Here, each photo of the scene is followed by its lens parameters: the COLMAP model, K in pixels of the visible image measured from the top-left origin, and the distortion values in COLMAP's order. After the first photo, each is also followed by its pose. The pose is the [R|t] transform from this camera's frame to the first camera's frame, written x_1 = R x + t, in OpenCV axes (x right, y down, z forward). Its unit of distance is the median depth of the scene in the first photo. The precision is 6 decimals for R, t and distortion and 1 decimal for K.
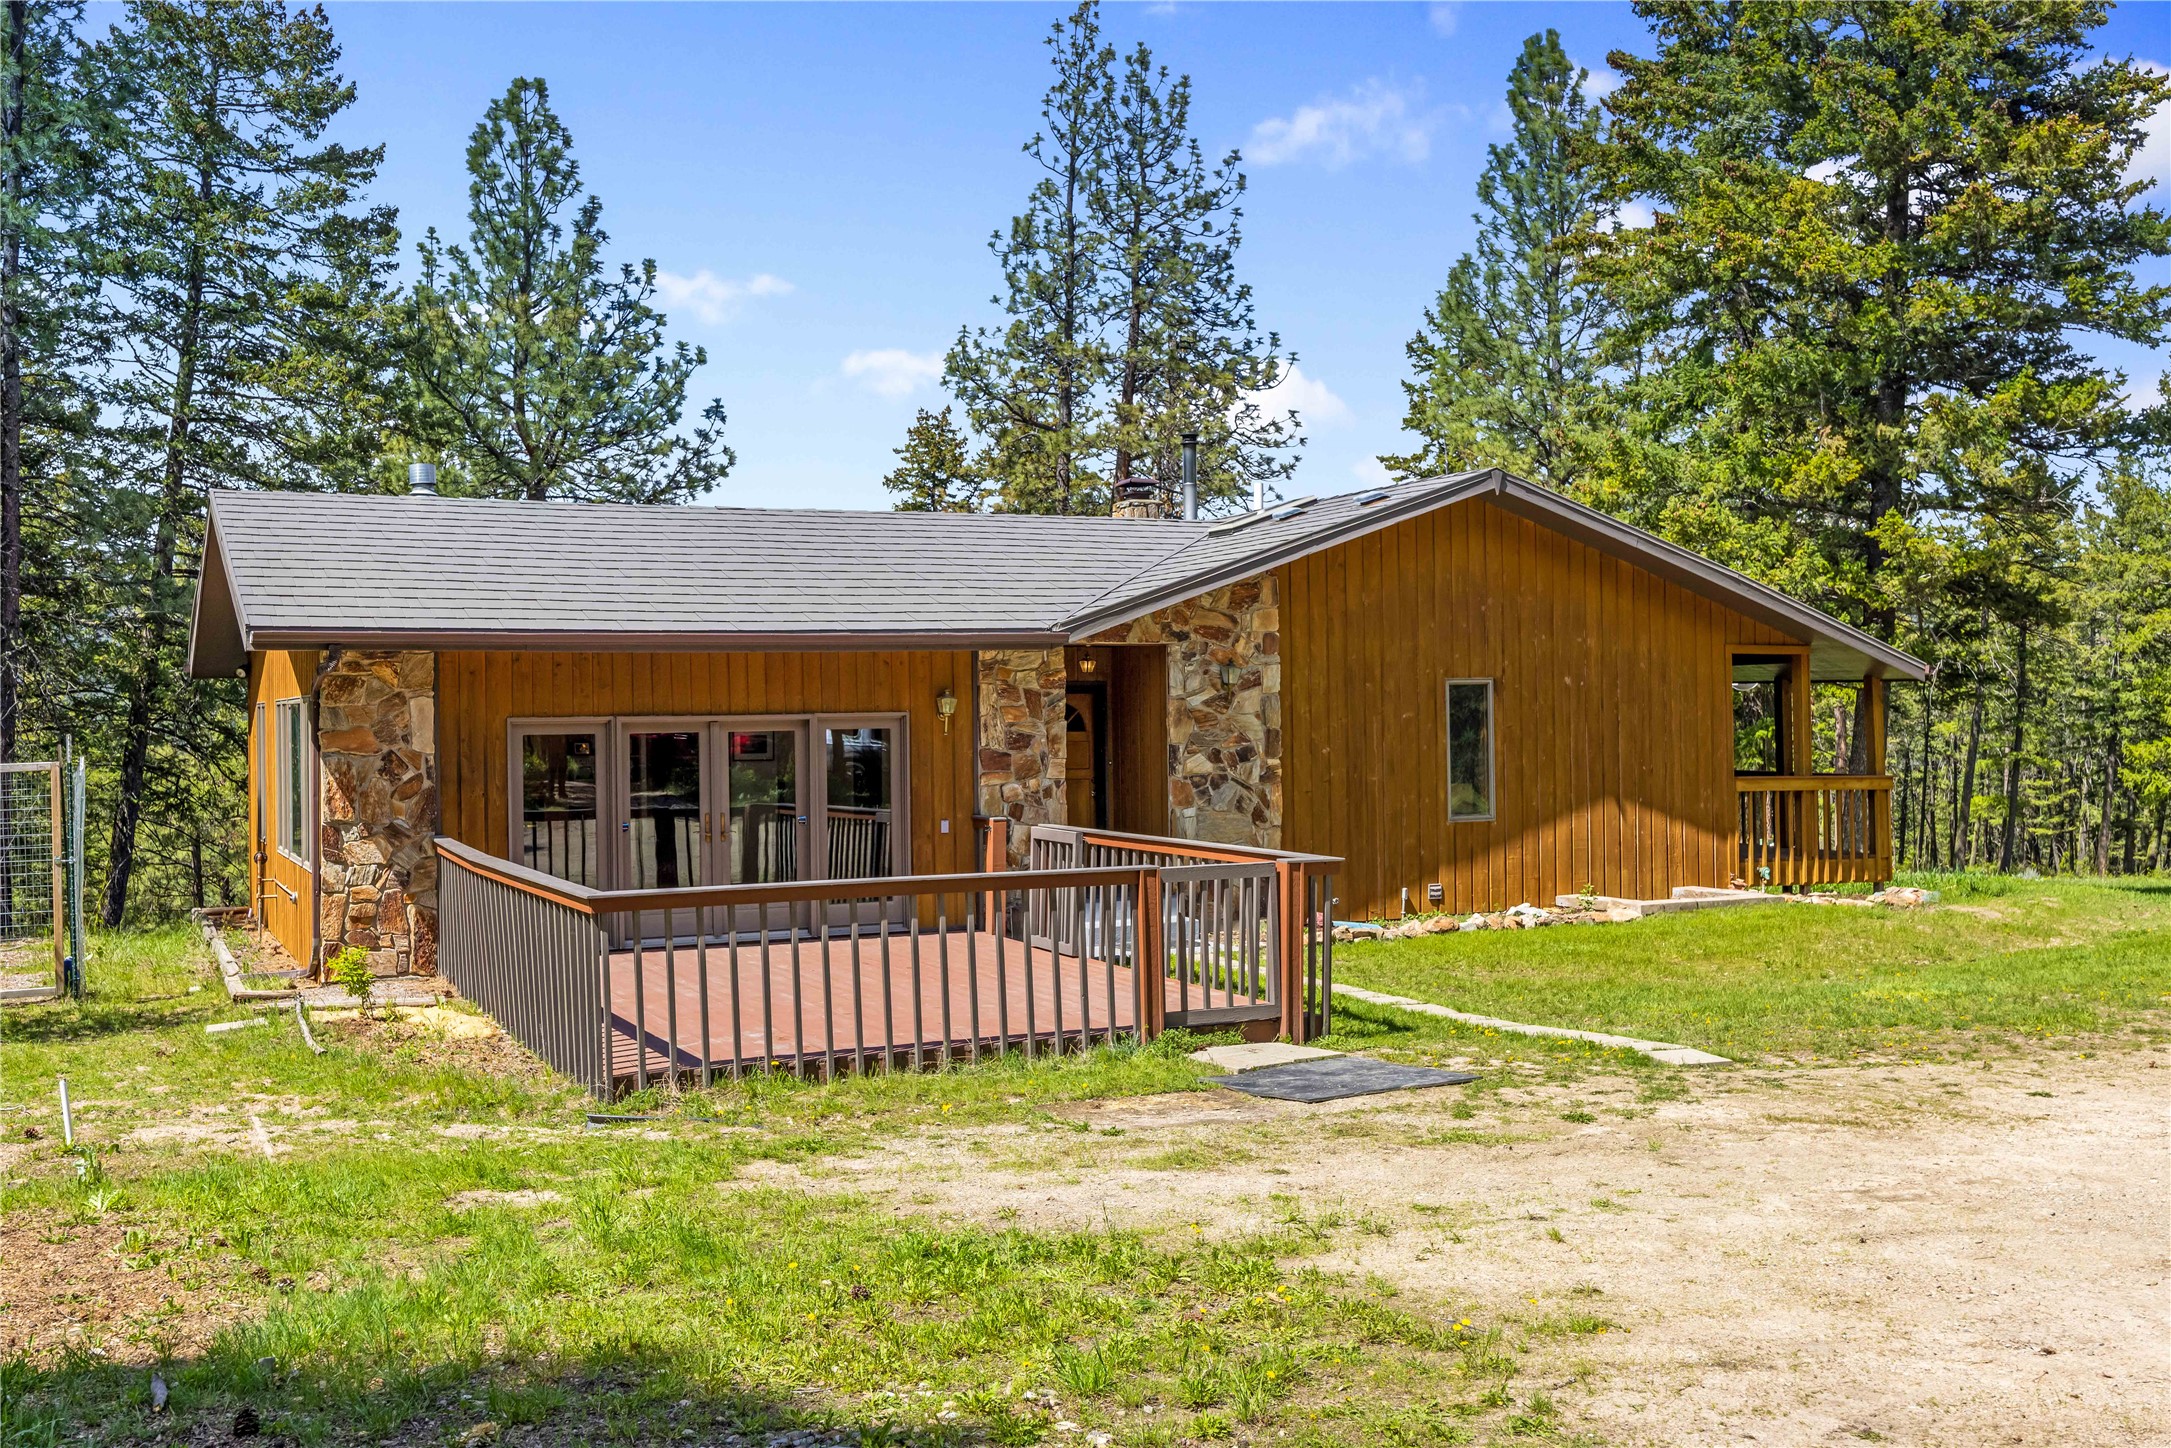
lens RADIAL K [[2074.8, 0, 1070.2], [0, 2074.8, 691.7], [0, 0, 1]] dist [-0.004528, 0.006965]
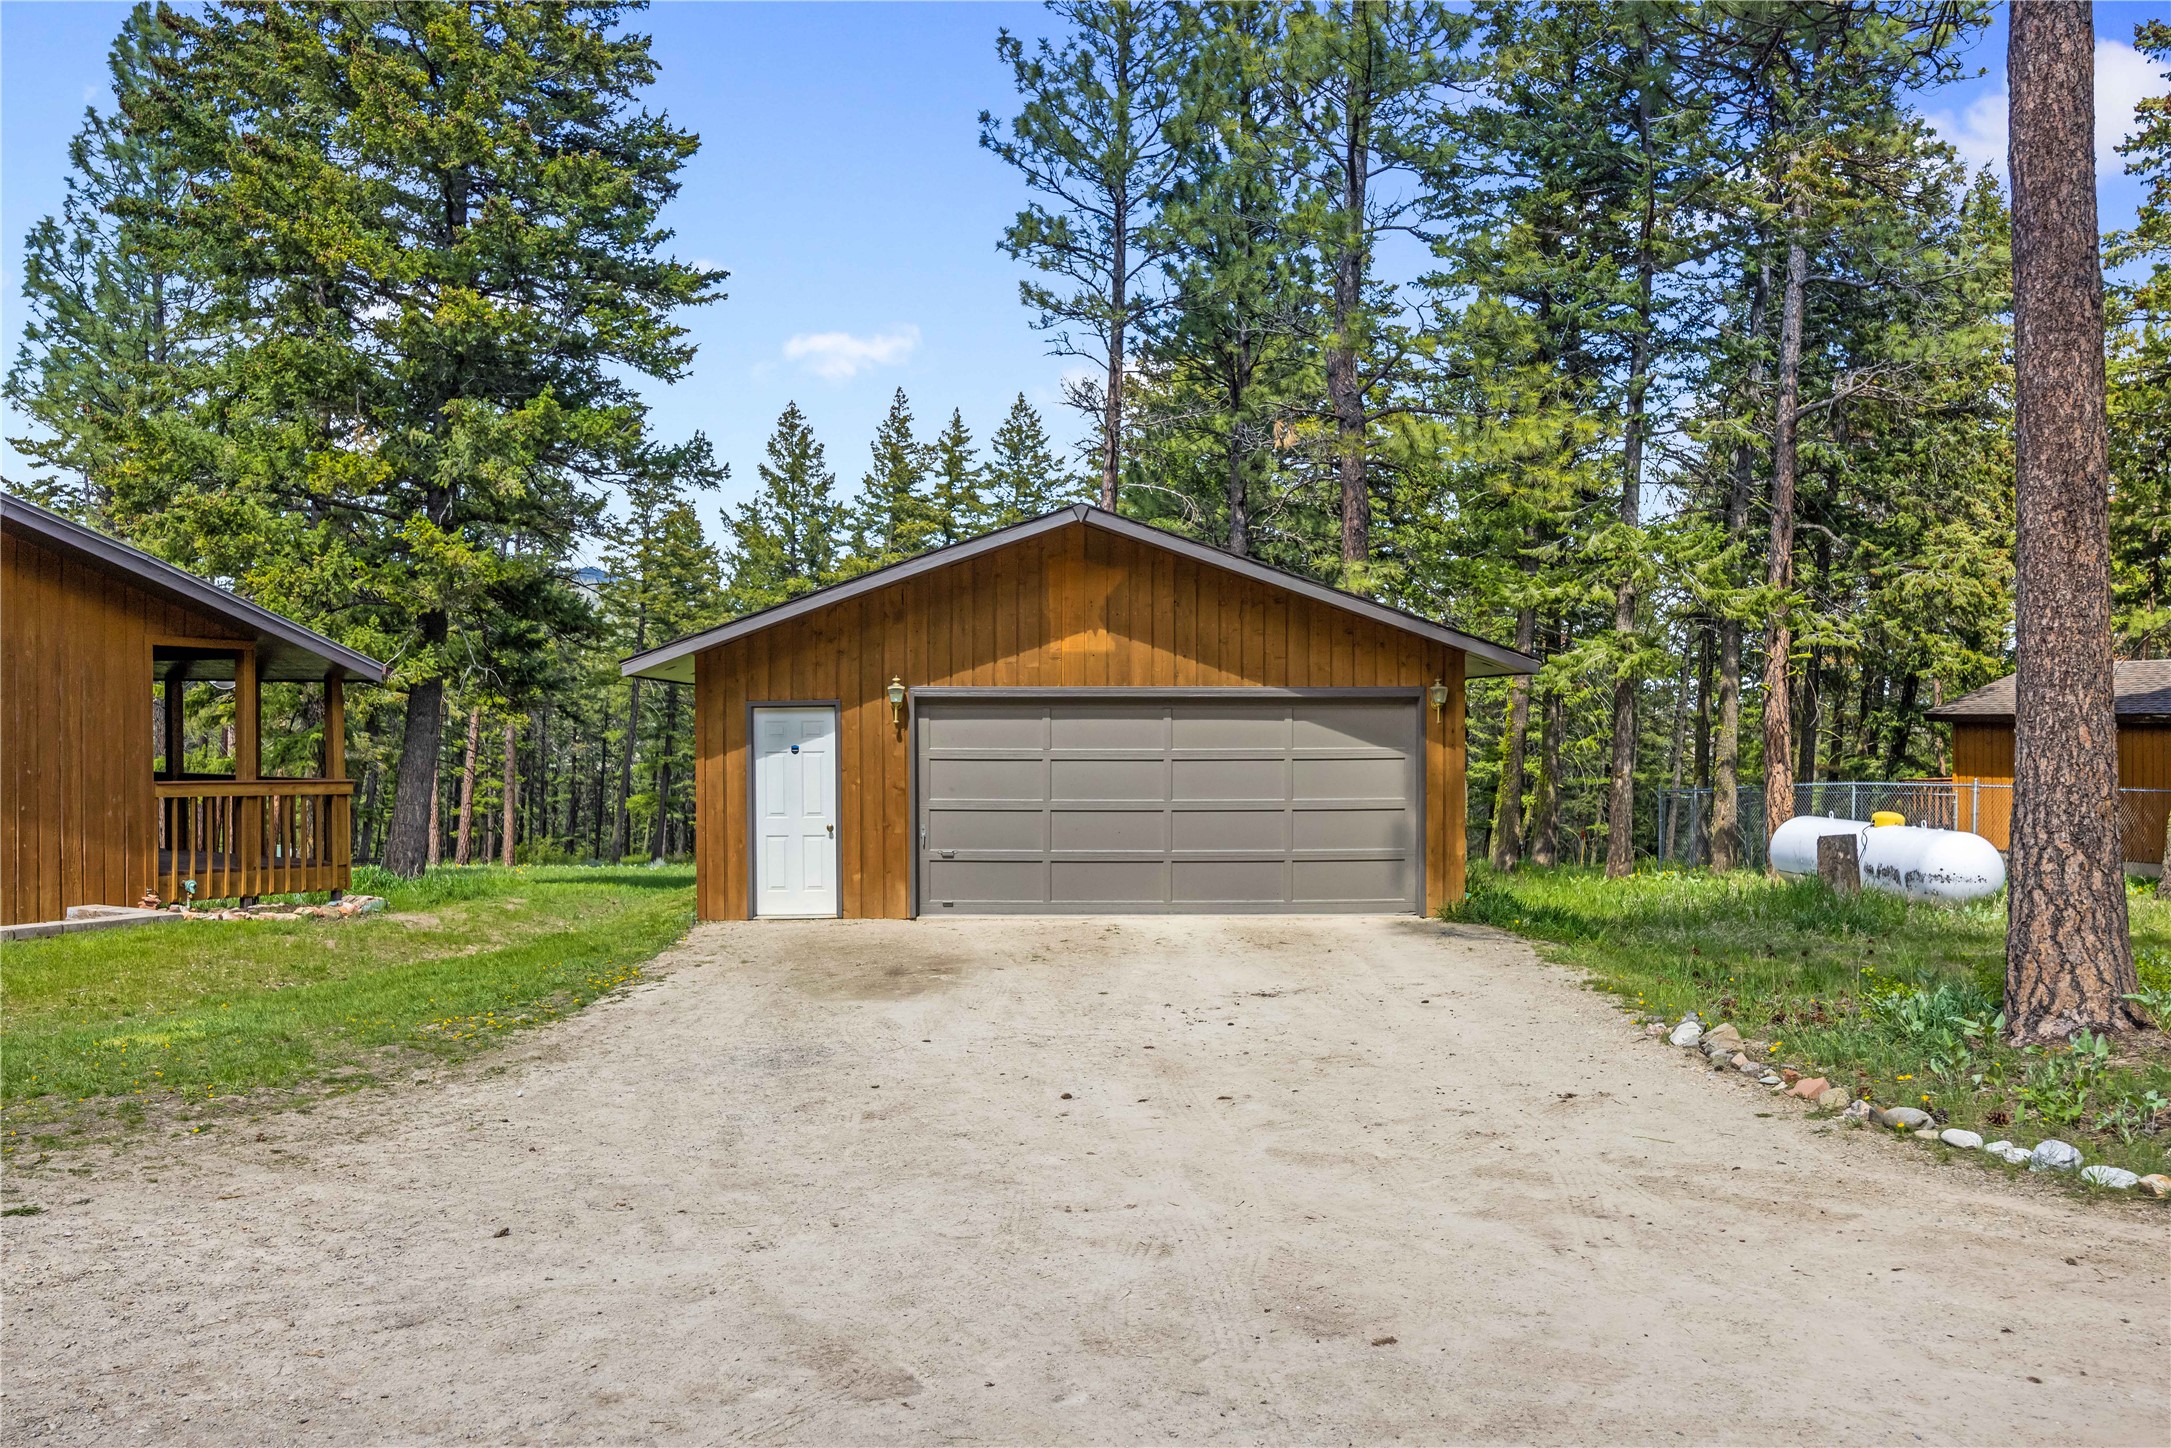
lens RADIAL K [[1834.6, 0, 1080.5], [0, 1834.6, 755.1], [0, 0, 1]] dist [-0.010369, -0.006519]
pose [[0.816343, 0.006294, 0.577534, 0.188578], [-0.022713, 0.999517, 0.021212, 0.003345], [-0.577121, -0.030434, 0.816091, 0.116656]]
